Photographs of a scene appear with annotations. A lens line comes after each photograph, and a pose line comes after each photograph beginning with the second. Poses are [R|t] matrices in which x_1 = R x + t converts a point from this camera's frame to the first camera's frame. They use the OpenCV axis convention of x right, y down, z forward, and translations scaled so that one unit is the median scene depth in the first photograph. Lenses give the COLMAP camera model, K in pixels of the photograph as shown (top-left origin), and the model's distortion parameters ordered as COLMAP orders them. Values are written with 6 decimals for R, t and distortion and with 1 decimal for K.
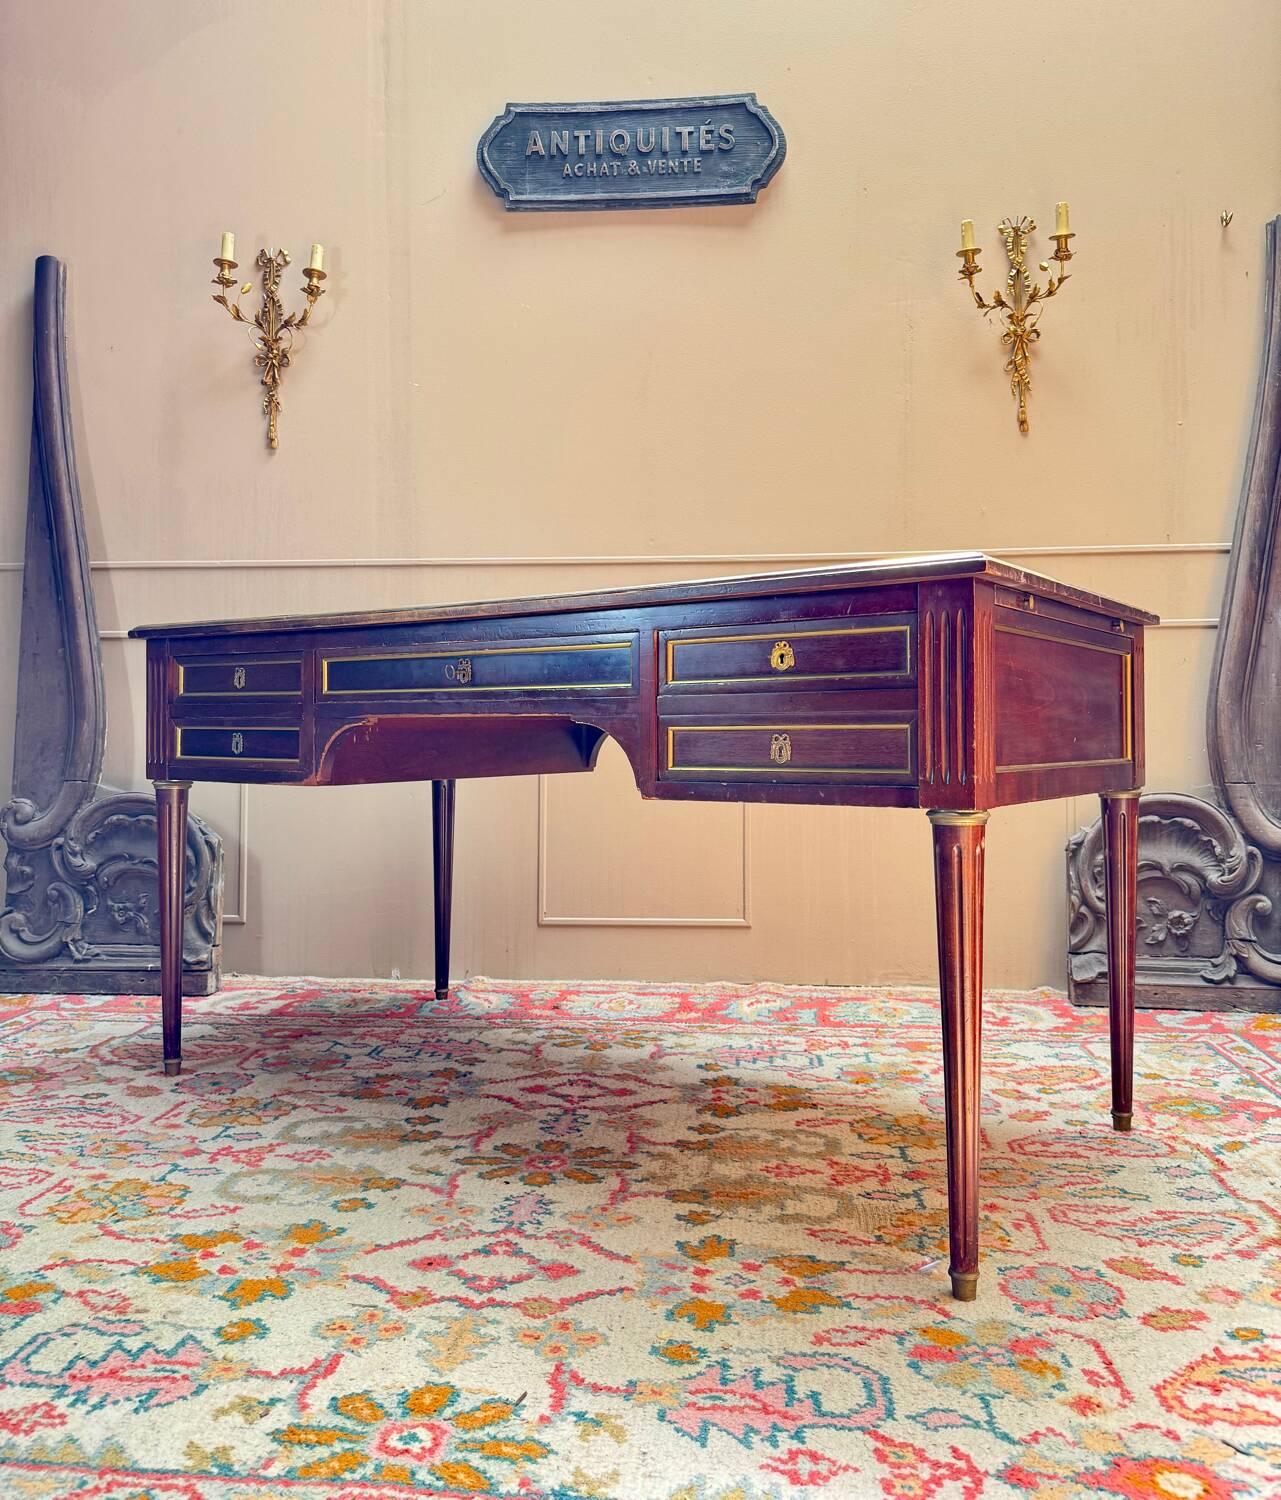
lens RADIAL K [[1217.7, 0, 639.0], [0, 1217.7, 718.0], [0, 0, 1]] dist [0.003556, -0.011128]
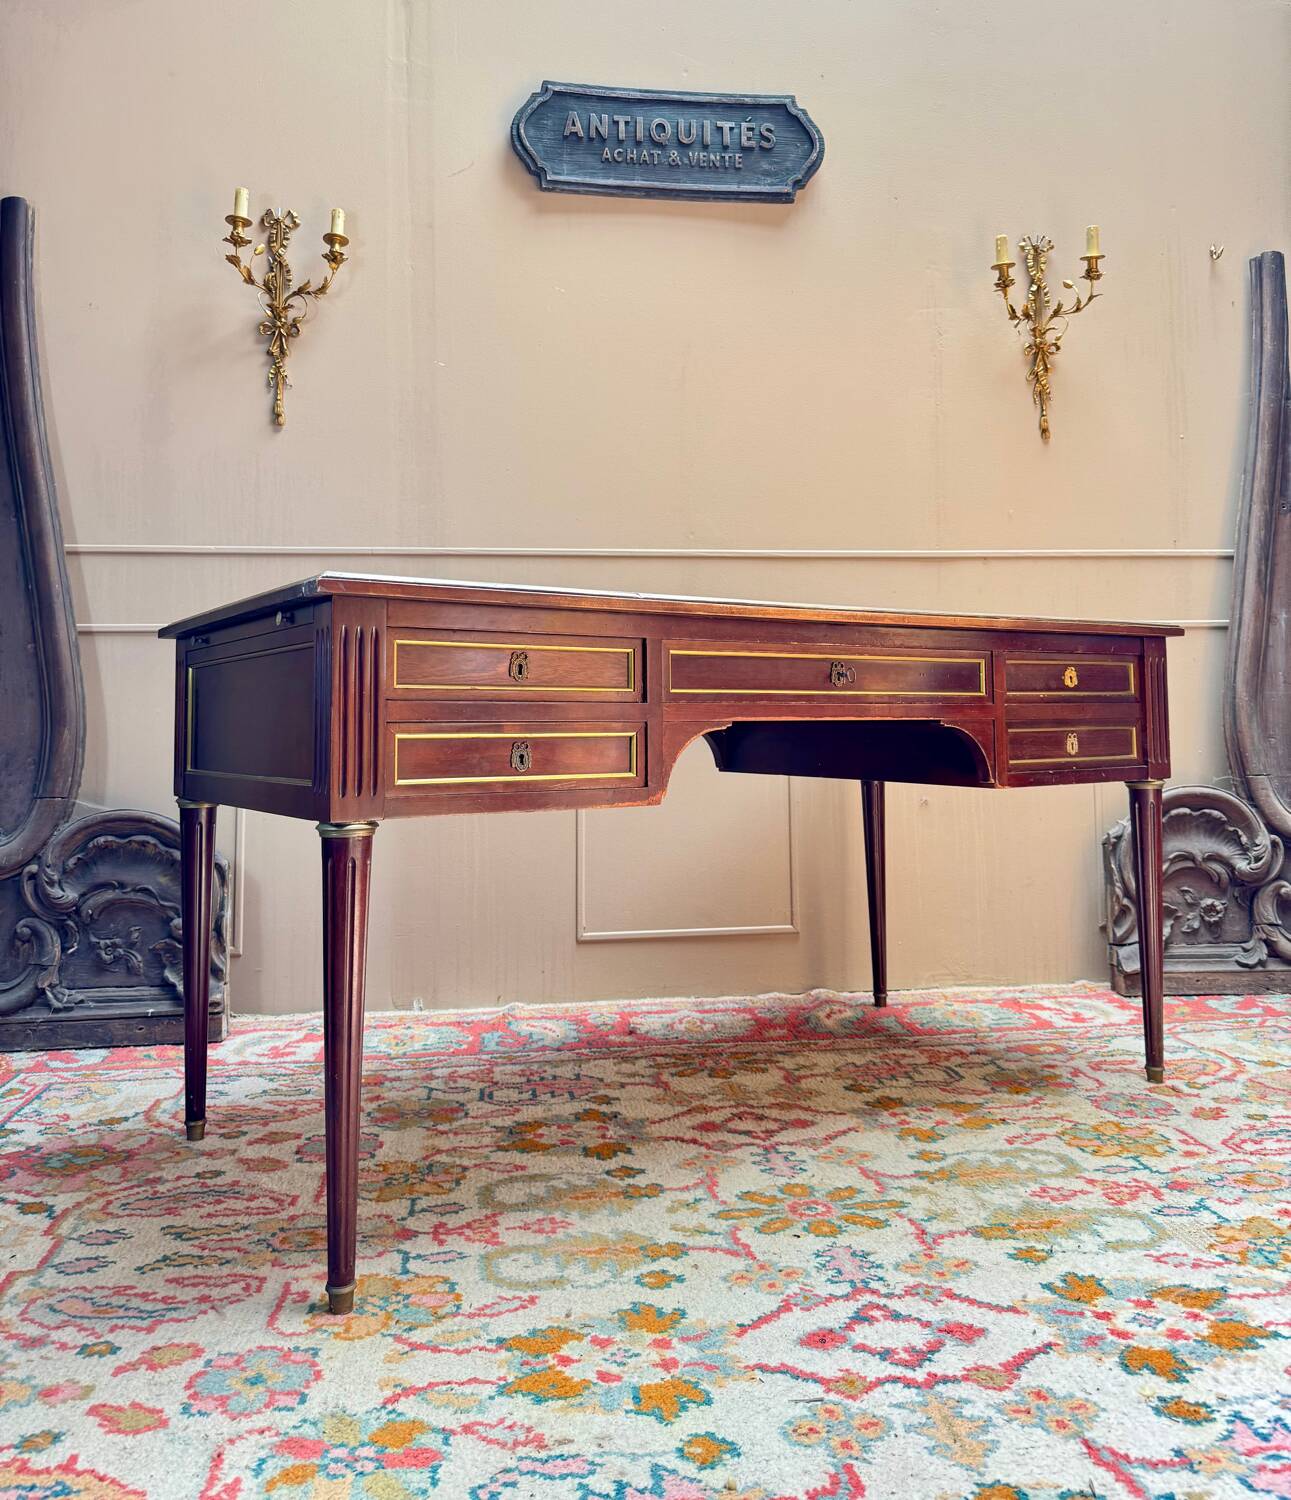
lens RADIAL K [[1228.7, 0, 643.7], [0, 1228.7, 644.8], [0, 0, 1]] dist [-0.003454, -0.002514]
pose [[0.977040, 0.003727, 0.213025, -0.257471], [0.007749, 0.998564, -0.053010, -0.007547], [-0.212917, 0.053444, 0.975608, 0.064513]]
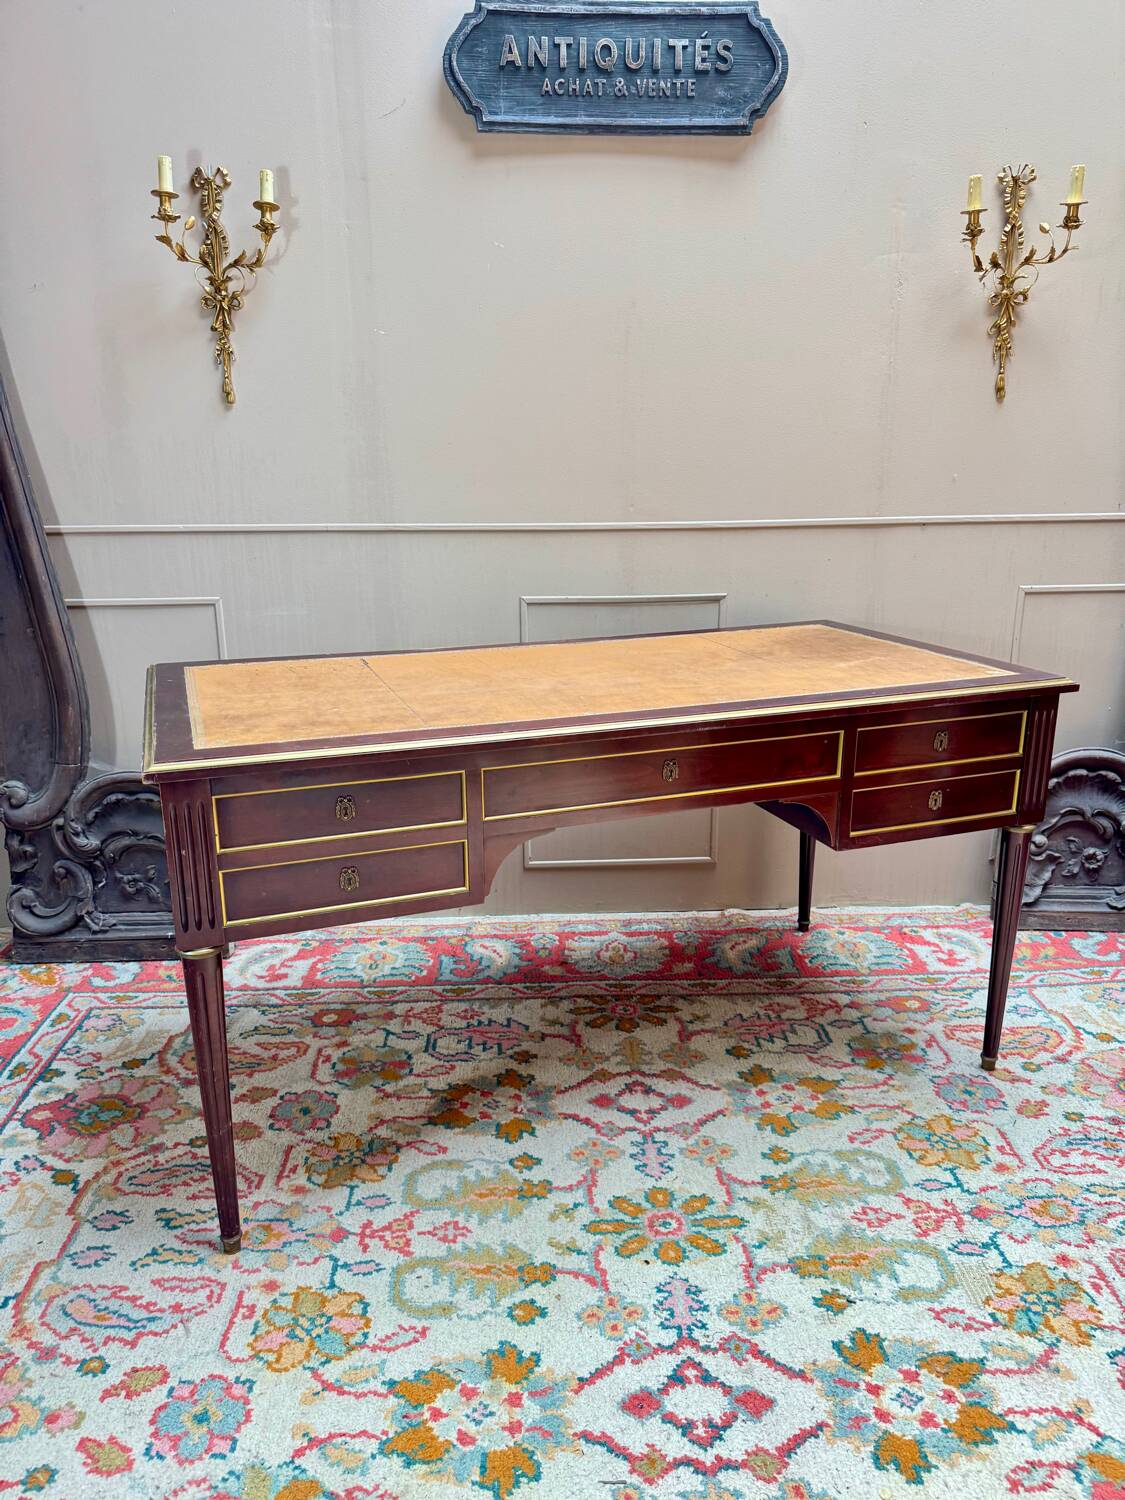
lens RADIAL K [[1066.9, 0, 559.5], [0, 1066.9, 758.0], [0, 0, 1]] dist [-0.000609, -0.008331]
pose [[0.992071, -0.040481, 0.118981, -0.177173], [0.005364, 0.959482, 0.281720, -0.212813], [-0.125564, -0.278848, 0.952091, 0.123093]]
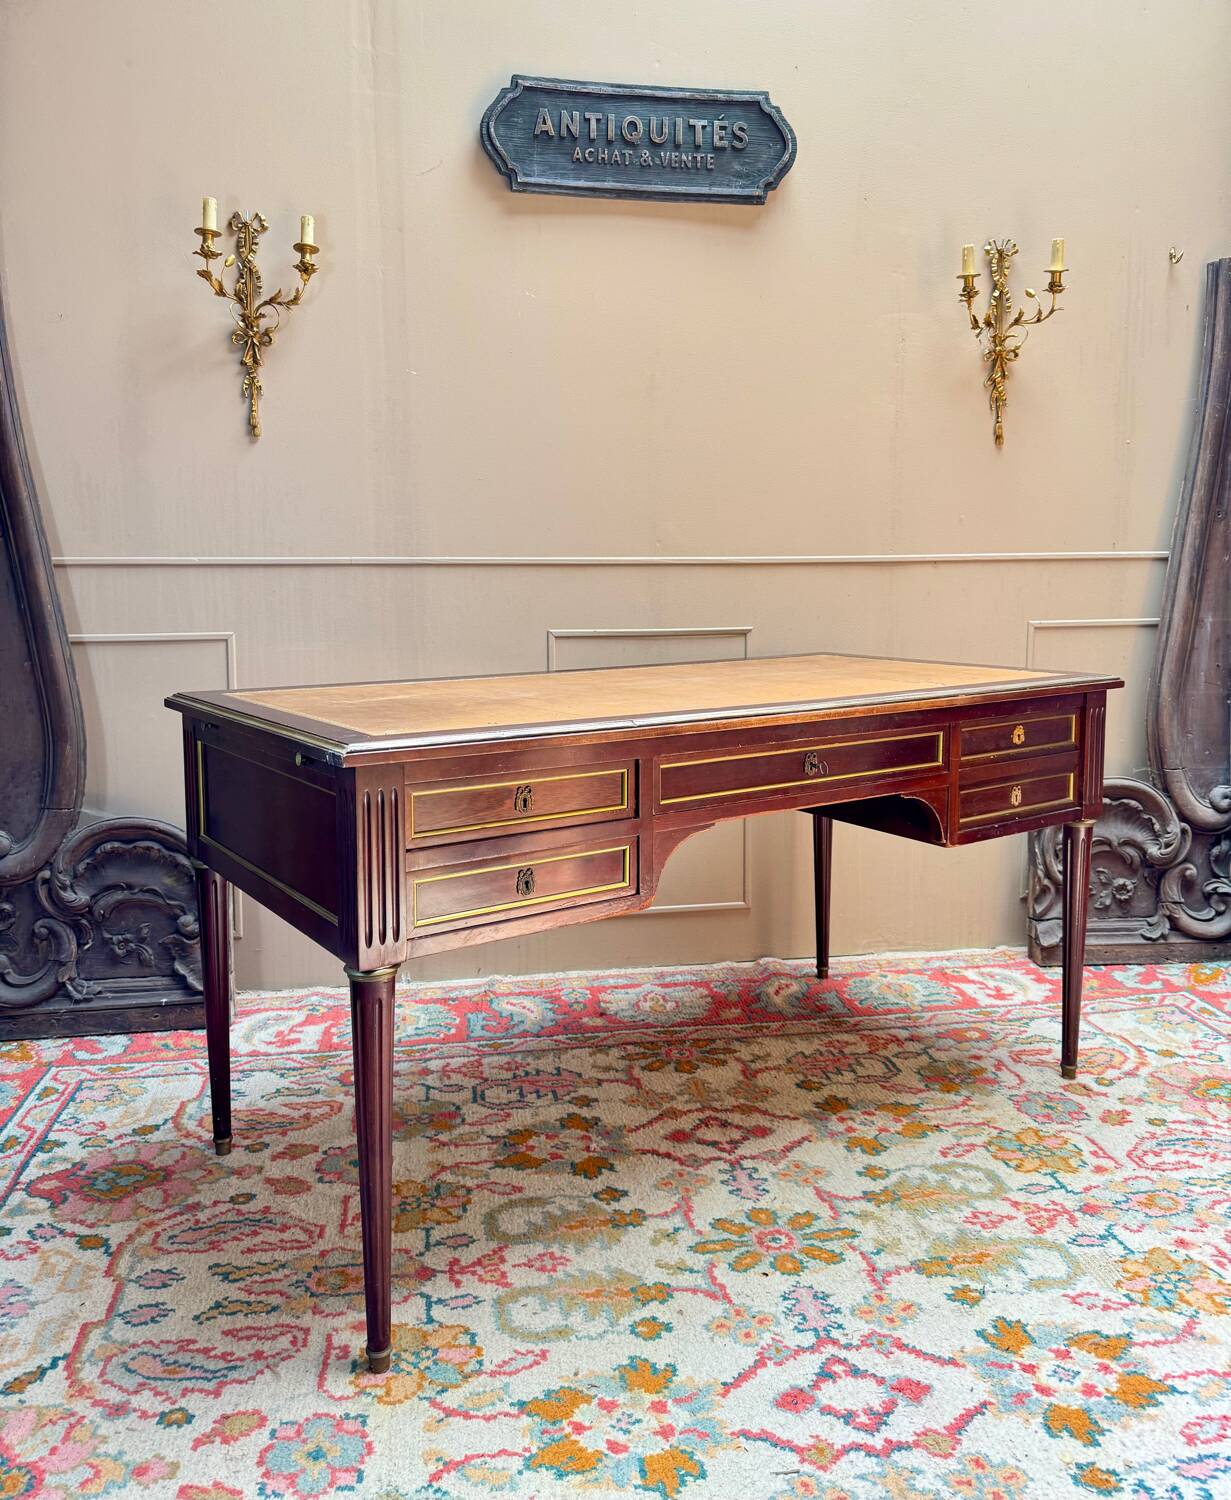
lens RADIAL K [[1171.0, 0, 612.9], [0, 1171.0, 684.4], [0, 0, 1]] dist [-0.001955, -0.003803]
pose [[0.970321, -0.027131, 0.240293, -0.287623], [0.001085, 0.994165, 0.107869, -0.145716], [-0.241817, -0.104407, 0.964688, 0.065894]]
